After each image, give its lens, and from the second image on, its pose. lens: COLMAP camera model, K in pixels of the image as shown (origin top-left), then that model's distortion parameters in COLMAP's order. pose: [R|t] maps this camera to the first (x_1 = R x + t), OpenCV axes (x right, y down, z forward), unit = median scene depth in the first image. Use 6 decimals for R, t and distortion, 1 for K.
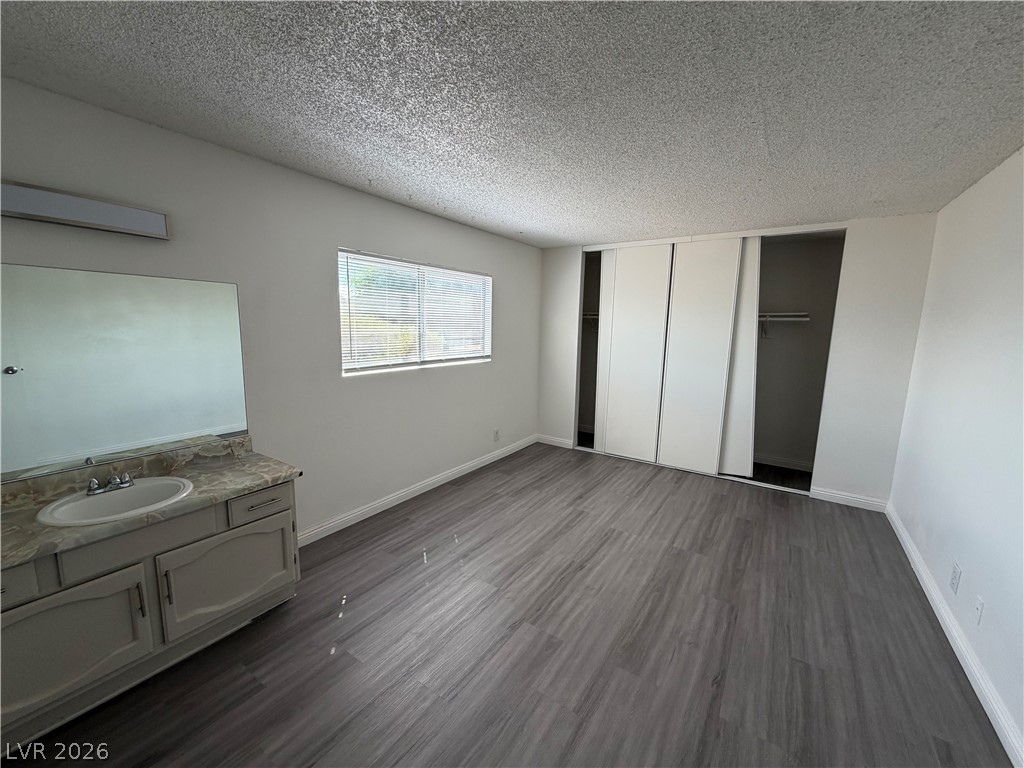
lens RADIAL K [[408.7, 0, 512.4], [0, 408.7, 385.4], [0, 0, 1]] dist [-0.000437, 0.000173]
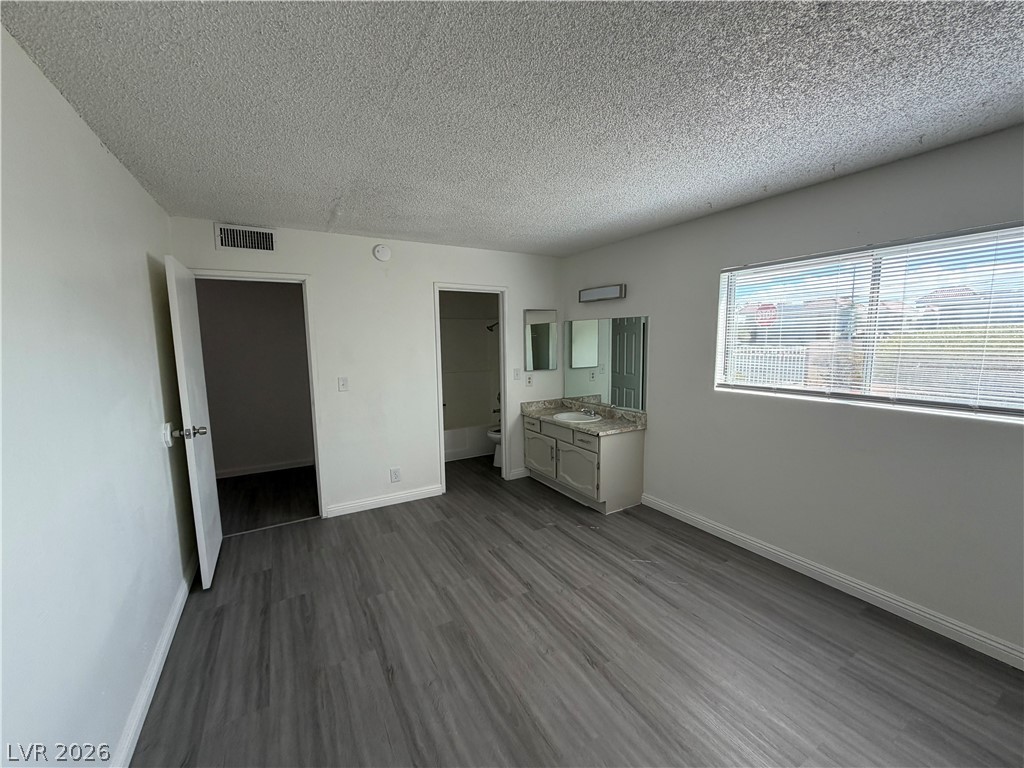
lens RADIAL K [[408.7, 0, 512.7], [0, 408.7, 386.0], [0, 0, 1]] dist [-0.000437, 0.000173]
pose [[-0.438048, 0.088786, -0.894556, 0.954791], [-0.130386, 0.978313, 0.160947, -0.167135], [0.889446, 0.187140, -0.416971, 1.214990]]
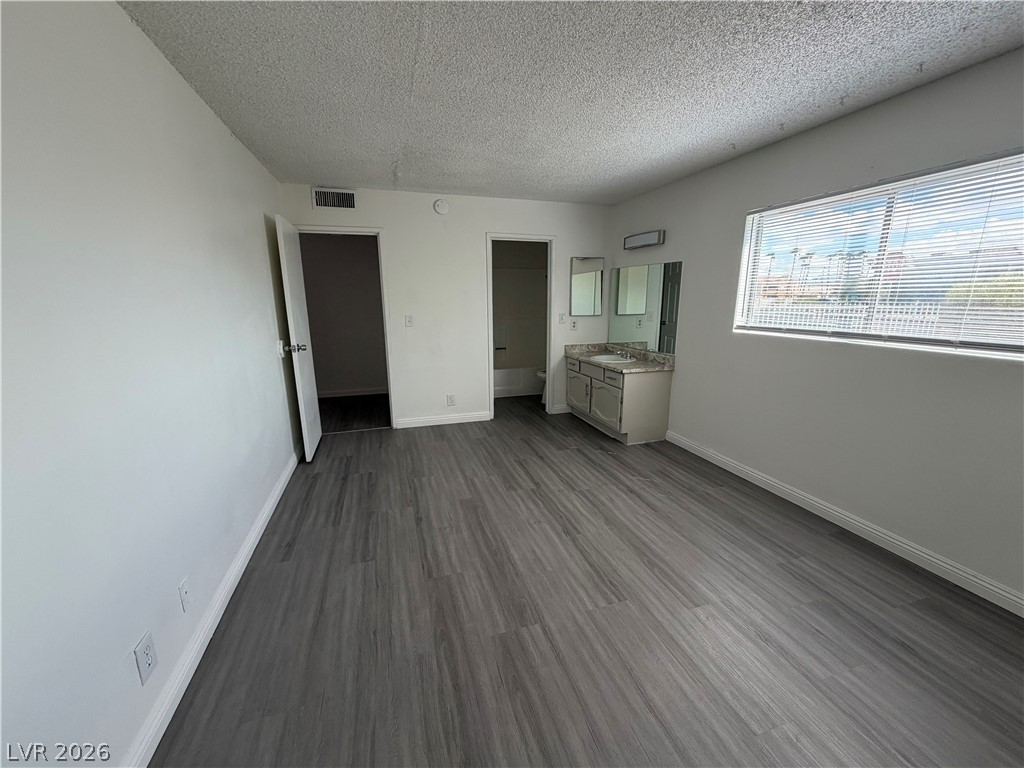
lens RADIAL K [[408.7, 0, 513.0], [0, 408.7, 386.2], [0, 0, 1]] dist [-0.000437, 0.000173]
pose [[-0.621180, 0.151245, -0.768934, 1.039346], [-0.125445, 0.949356, 0.288073, -0.156778], [0.773562, 0.275404, -0.570749, 1.511900]]
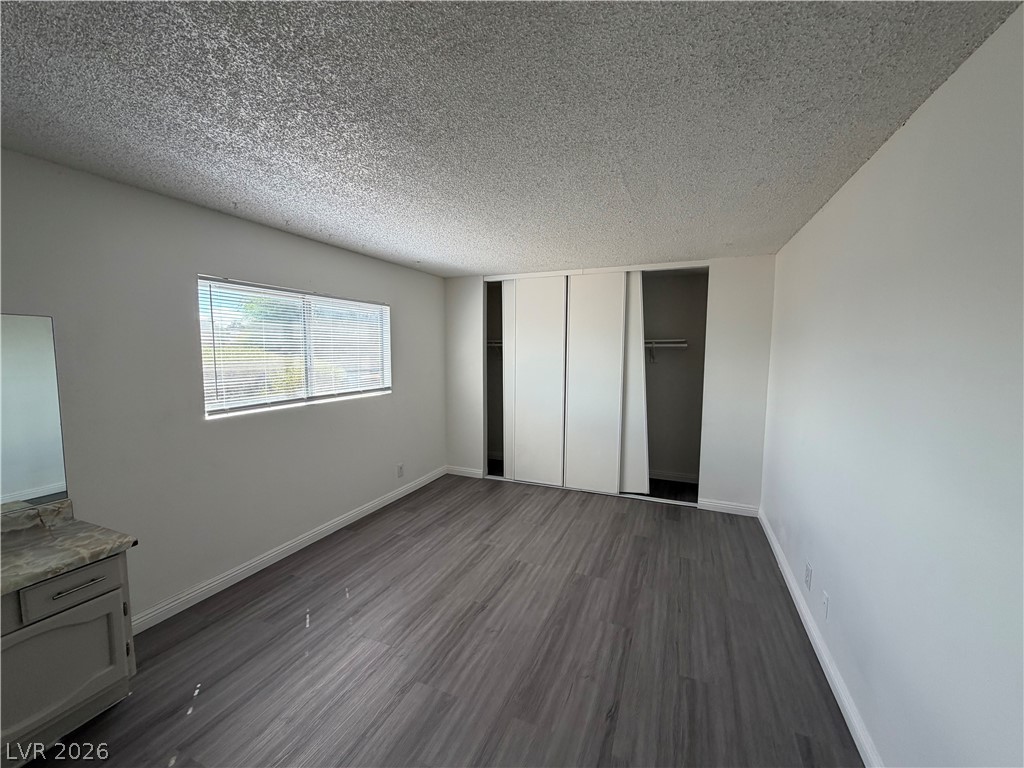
lens RADIAL K [[408.7, 0, 512.5], [0, 408.7, 385.3], [0, 0, 1]] dist [-0.000437, 0.000173]
pose [[0.980958, -0.033032, 0.191389, 0.079241], [0.044446, 0.997460, -0.055653, -0.021430], [-0.189064, 0.063099, 0.979935, 0.017941]]
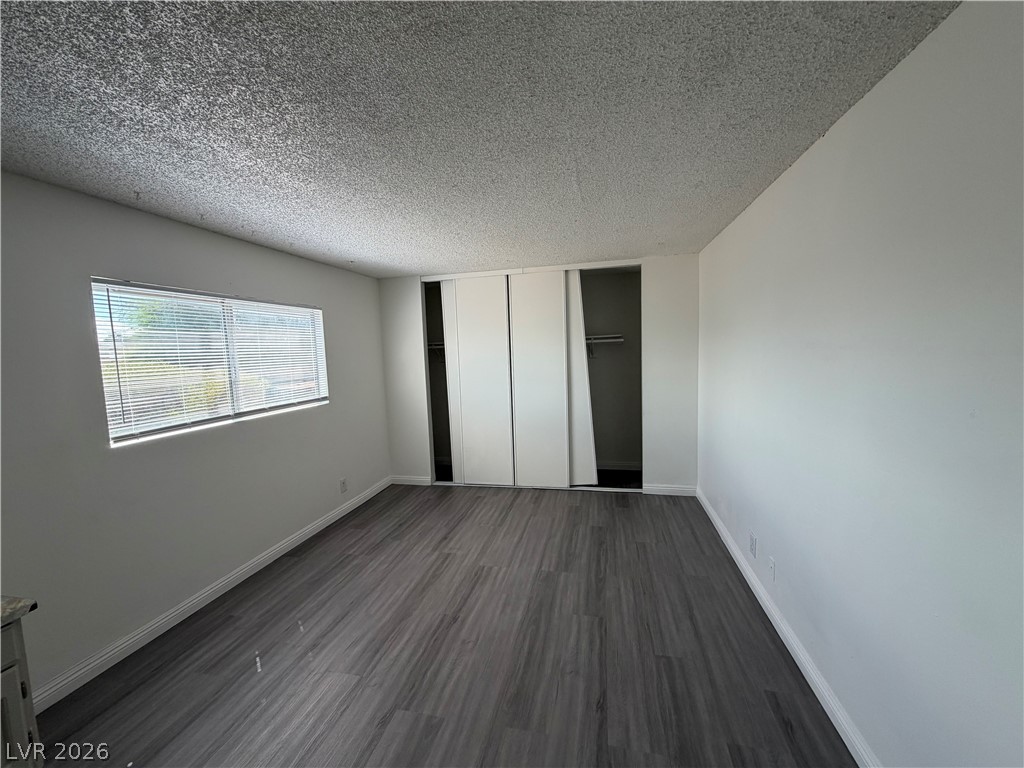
lens RADIAL K [[408.7, 0, 512.2], [0, 408.7, 385.6], [0, 0, 1]] dist [-0.000437, 0.000173]
pose [[0.930282, -0.086774, 0.356434, 0.007897], [0.109457, 0.993020, -0.043929, -0.027338], [-0.350134, 0.079881, 0.933287, 0.058456]]
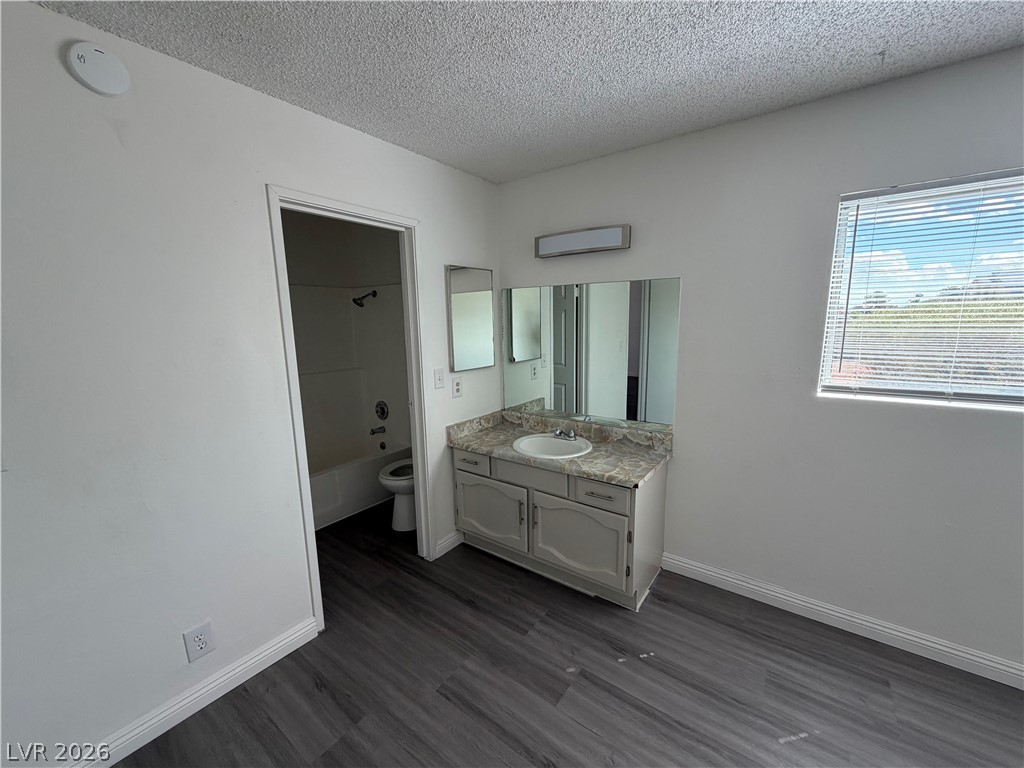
lens RADIAL K [[408.7, 0, 513.4], [0, 408.7, 385.6], [0, 0, 1]] dist [-0.000437, 0.000173]
pose [[-0.044200, 0.141689, -0.988924, 0.320073], [-0.132990, 0.980247, 0.146390, -0.086823], [0.990131, 0.137987, -0.024484, 0.659097]]
